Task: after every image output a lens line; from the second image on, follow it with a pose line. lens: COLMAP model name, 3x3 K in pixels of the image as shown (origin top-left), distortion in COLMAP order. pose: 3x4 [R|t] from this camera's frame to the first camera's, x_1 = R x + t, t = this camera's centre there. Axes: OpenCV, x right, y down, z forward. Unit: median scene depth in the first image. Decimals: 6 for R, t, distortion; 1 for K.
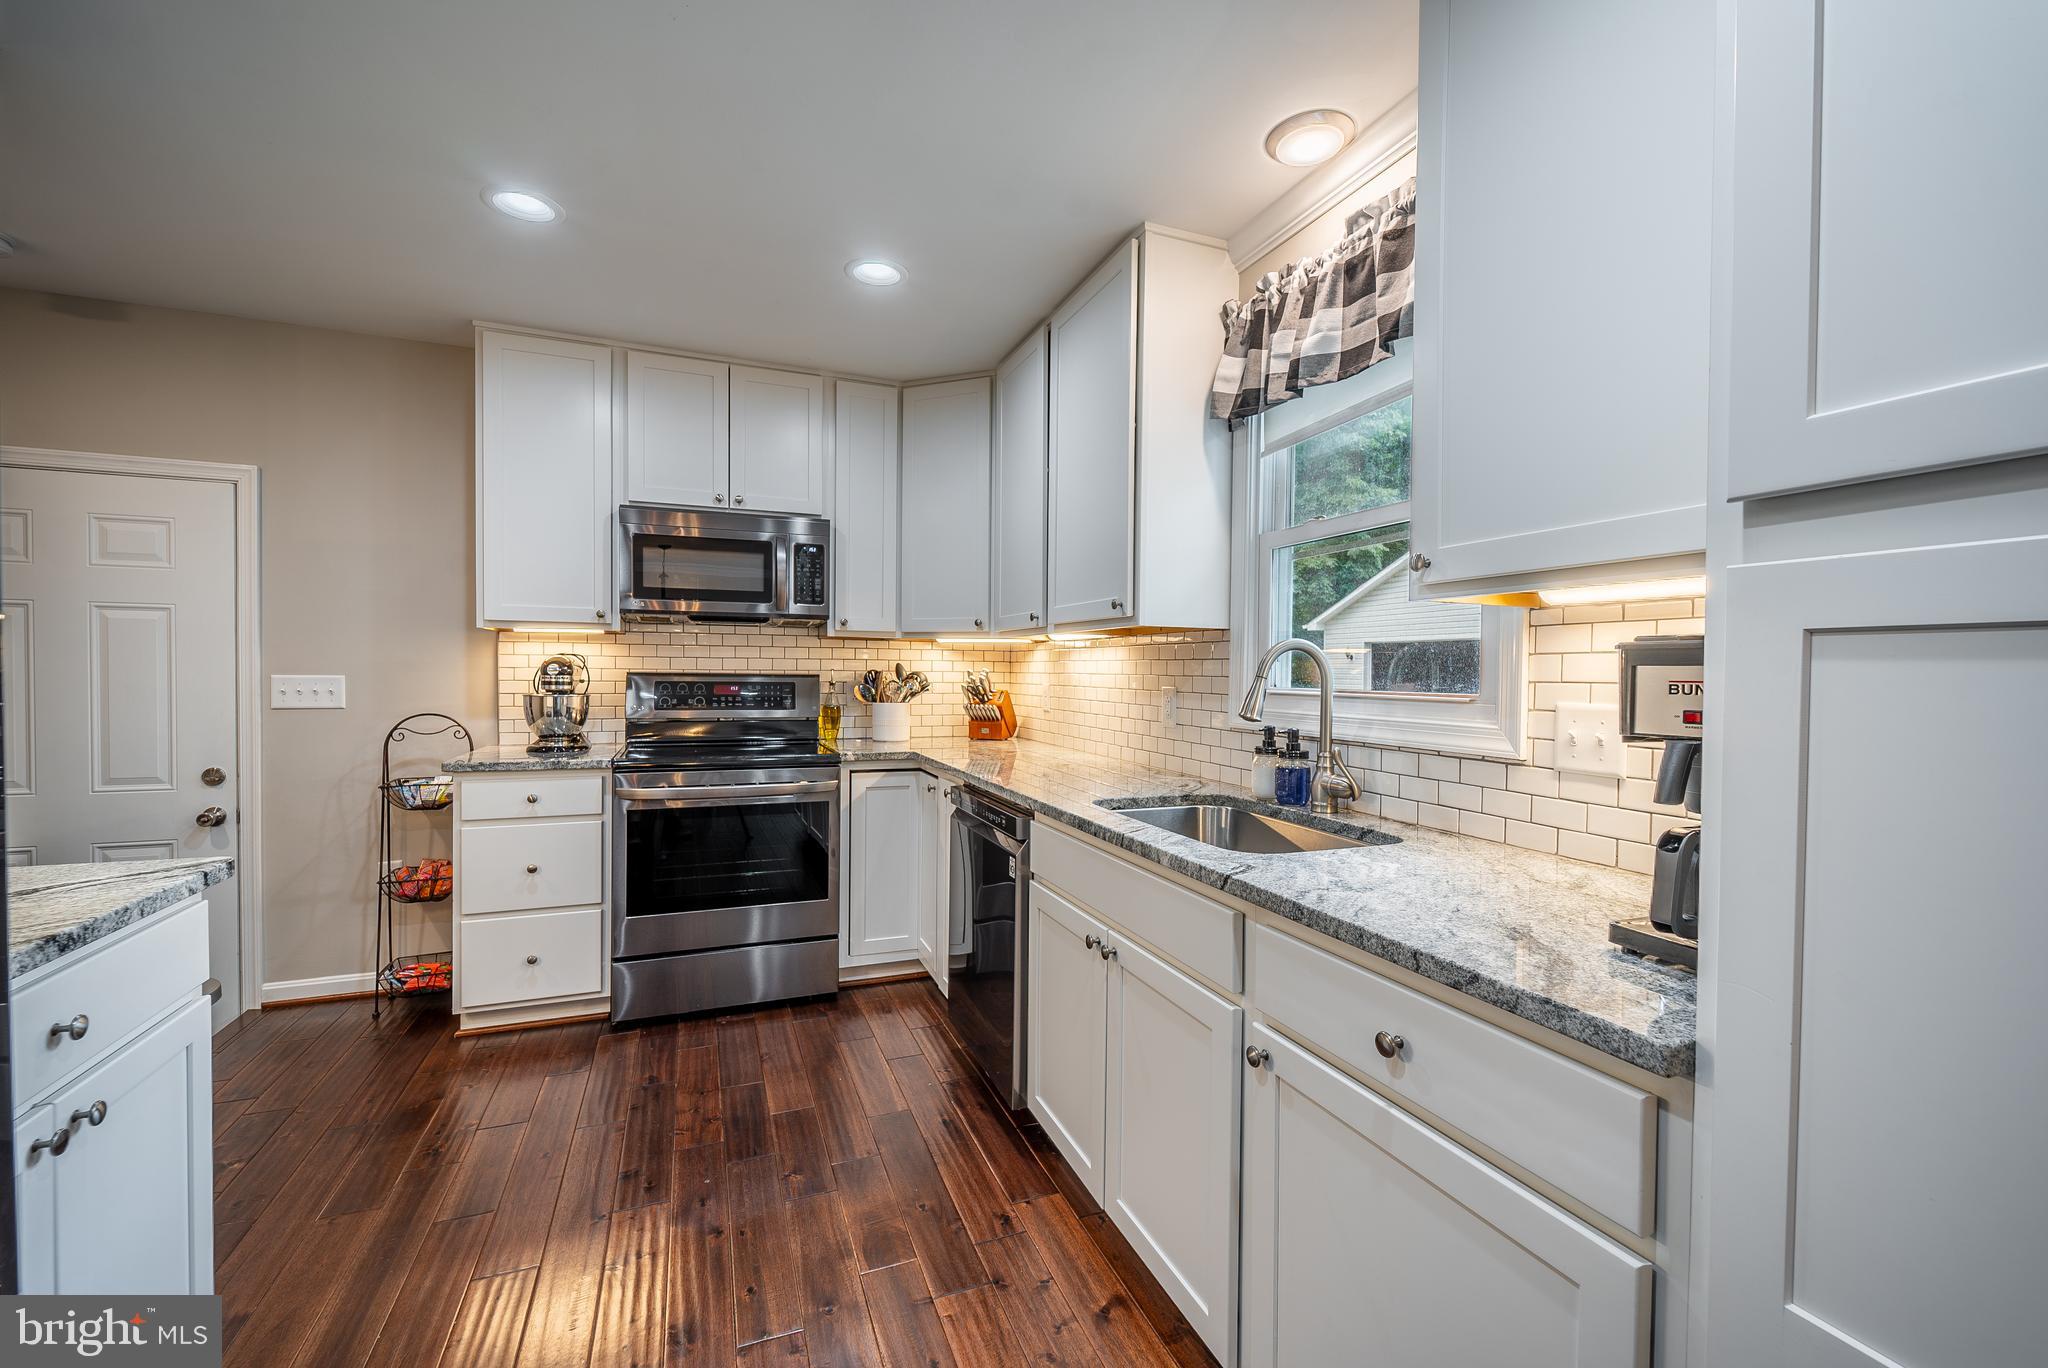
lens RADIAL K [[842.6, 0, 1024.0], [0, 842.6, 684.0], [0, 0, 1]] dist [0.007596, -0.004154]
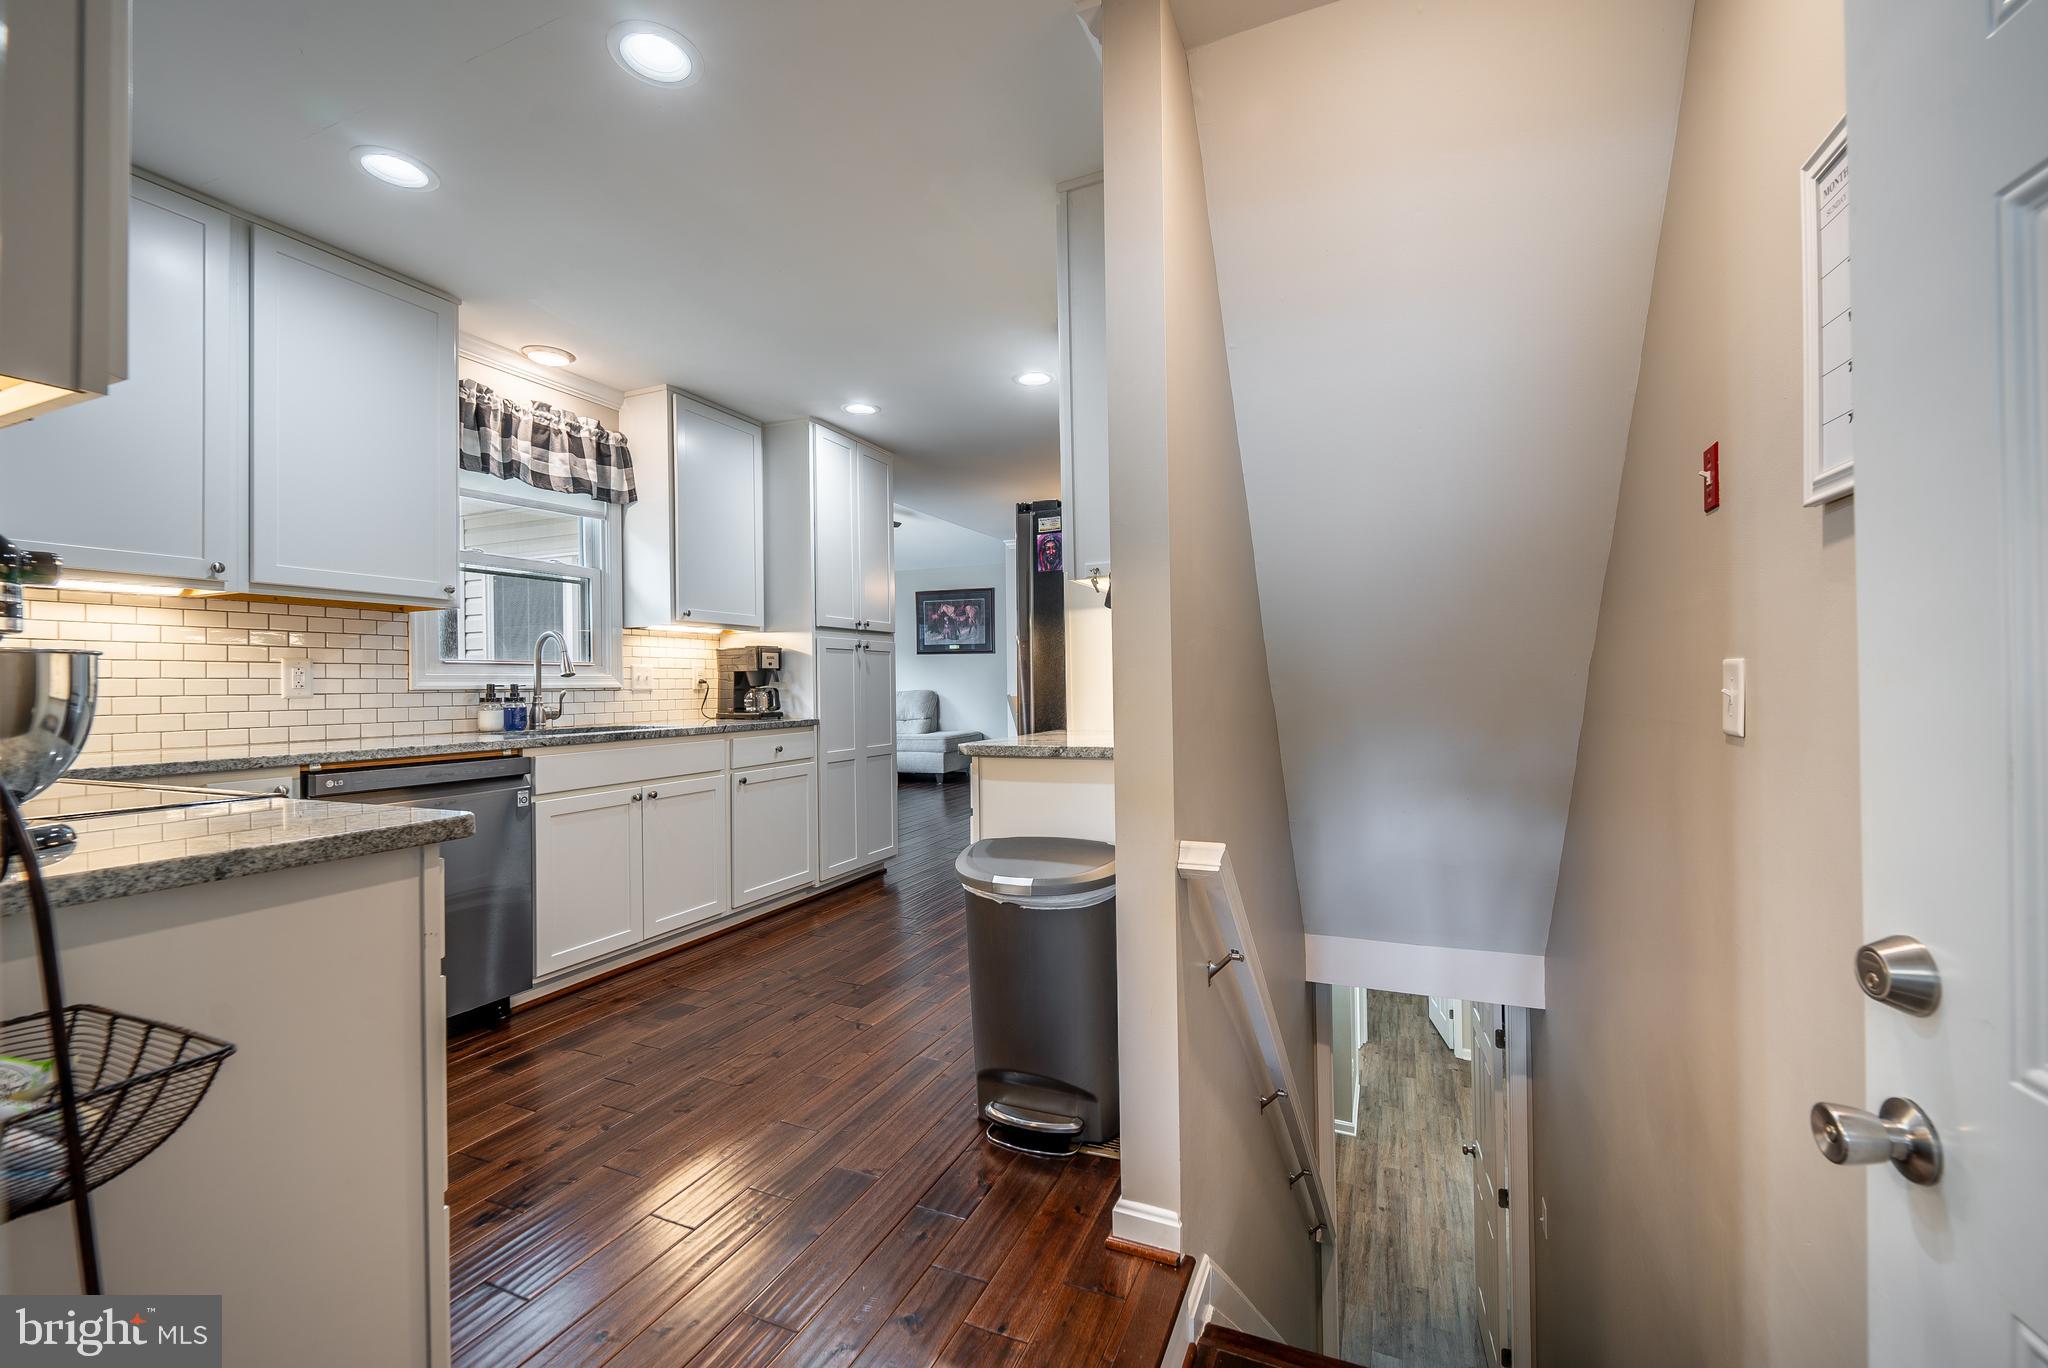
lens RADIAL K [[842.6, 0, 1024.0], [0, 842.6, 684.0], [0, 0, 1]] dist [0.007596, -0.004154]
pose [[-0.721670, -0.005070, 0.692218, -2.111194], [0.014339, 0.999649, 0.022270, 0.041410], [-0.692088, 0.025998, -0.721344, 2.079897]]
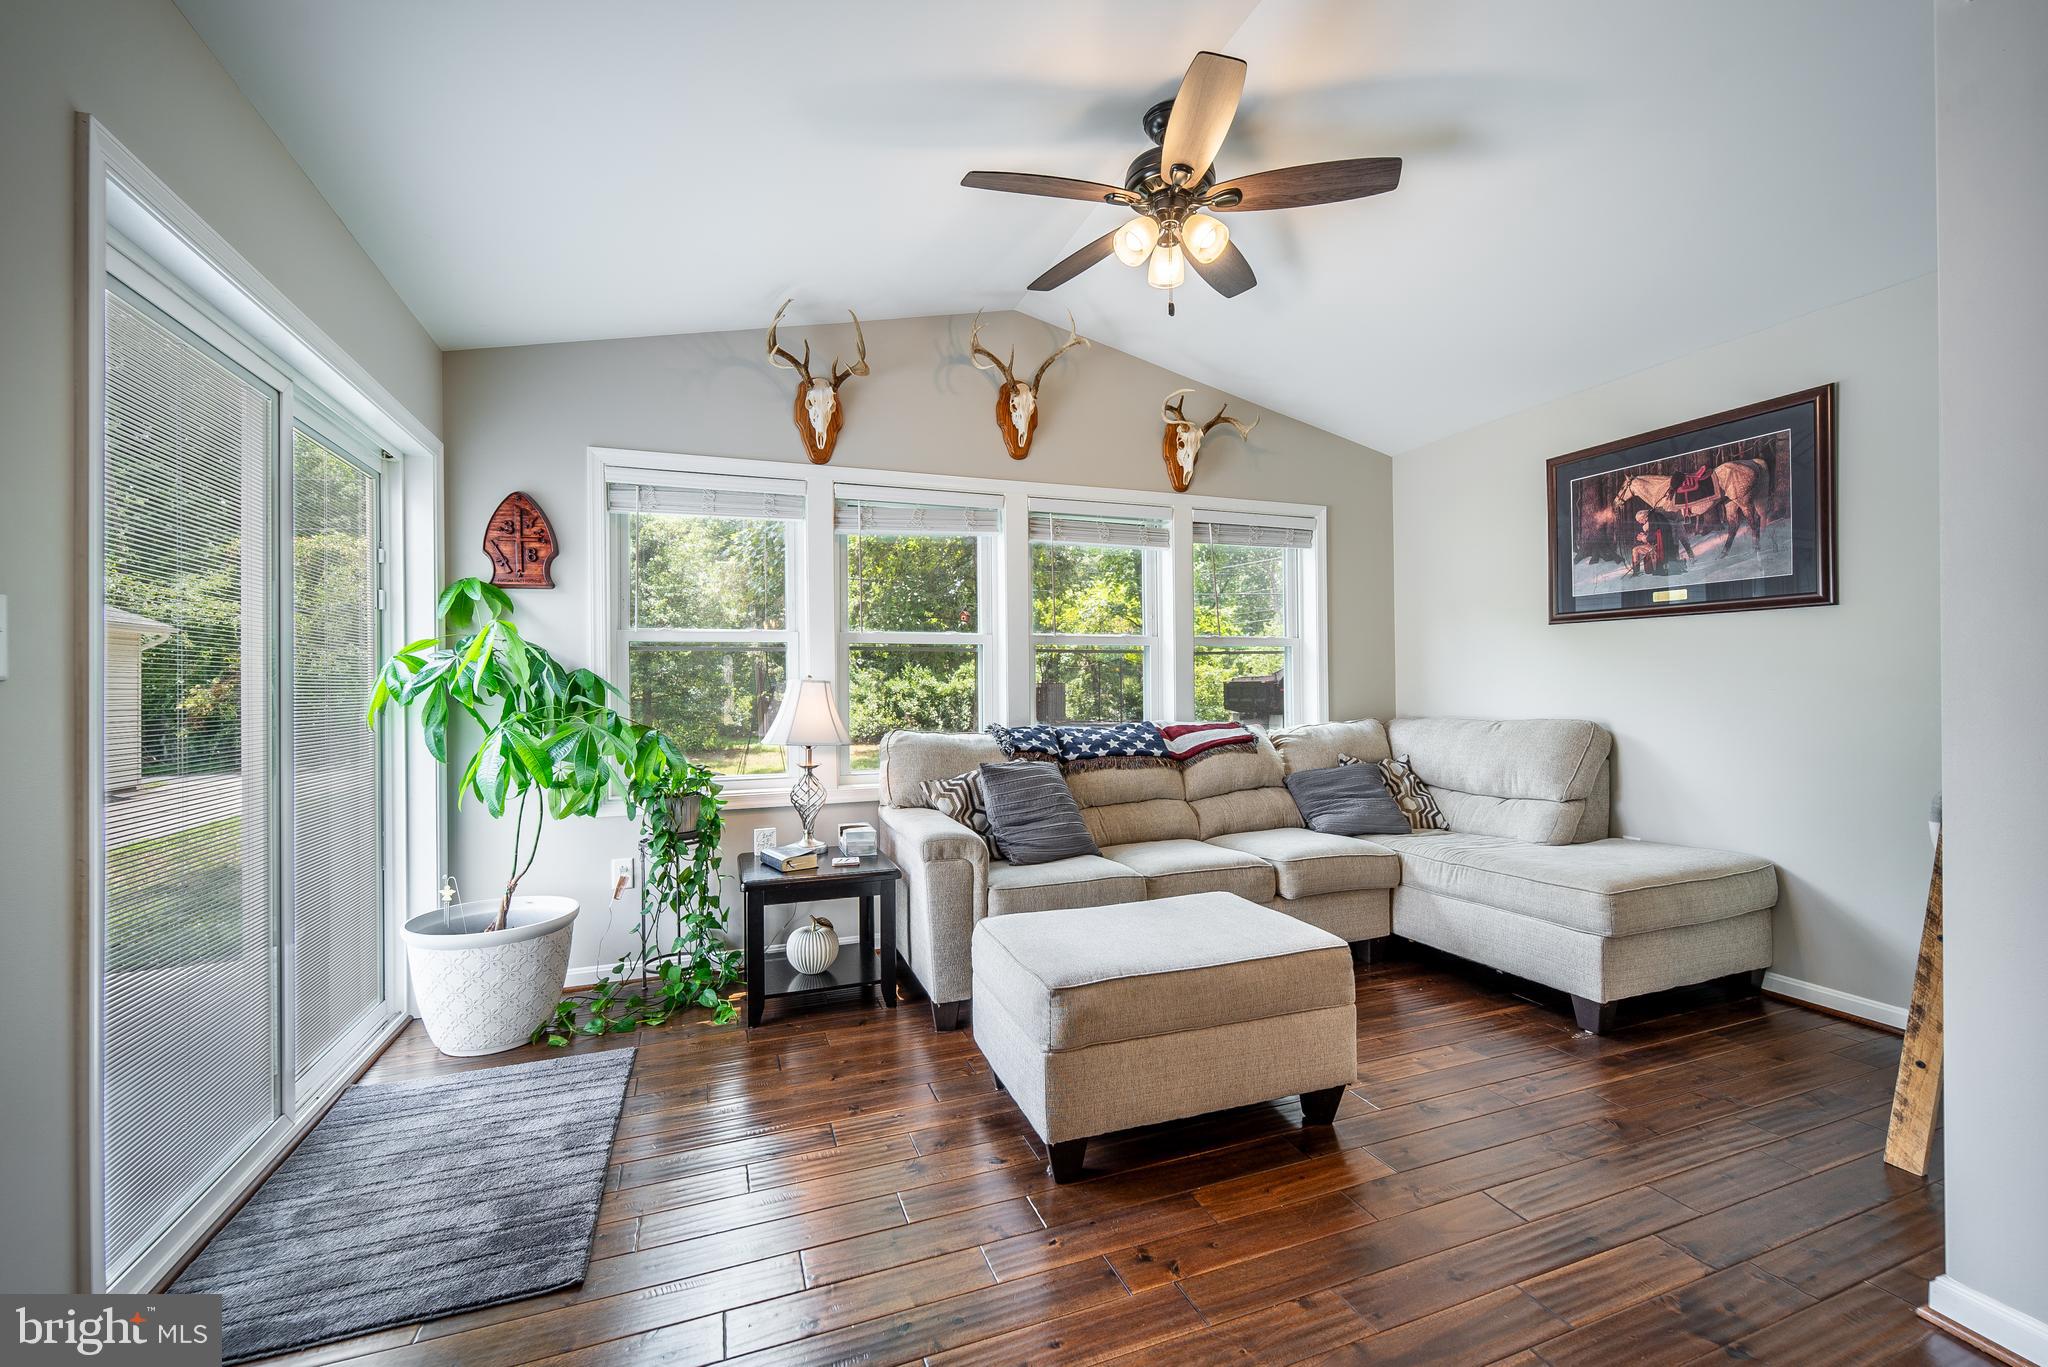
lens RADIAL K [[832.4, 0, 1024.0], [0, 832.4, 683.5], [0, 0, 1]] dist [0.007390, -0.000022]
pose [[0.008524, -0.006203, 0.999944, 0.704362], [0.026655, 0.999627, 0.005974, 0.065164], [-0.999608, 0.026602, 0.008686, -0.693408]]
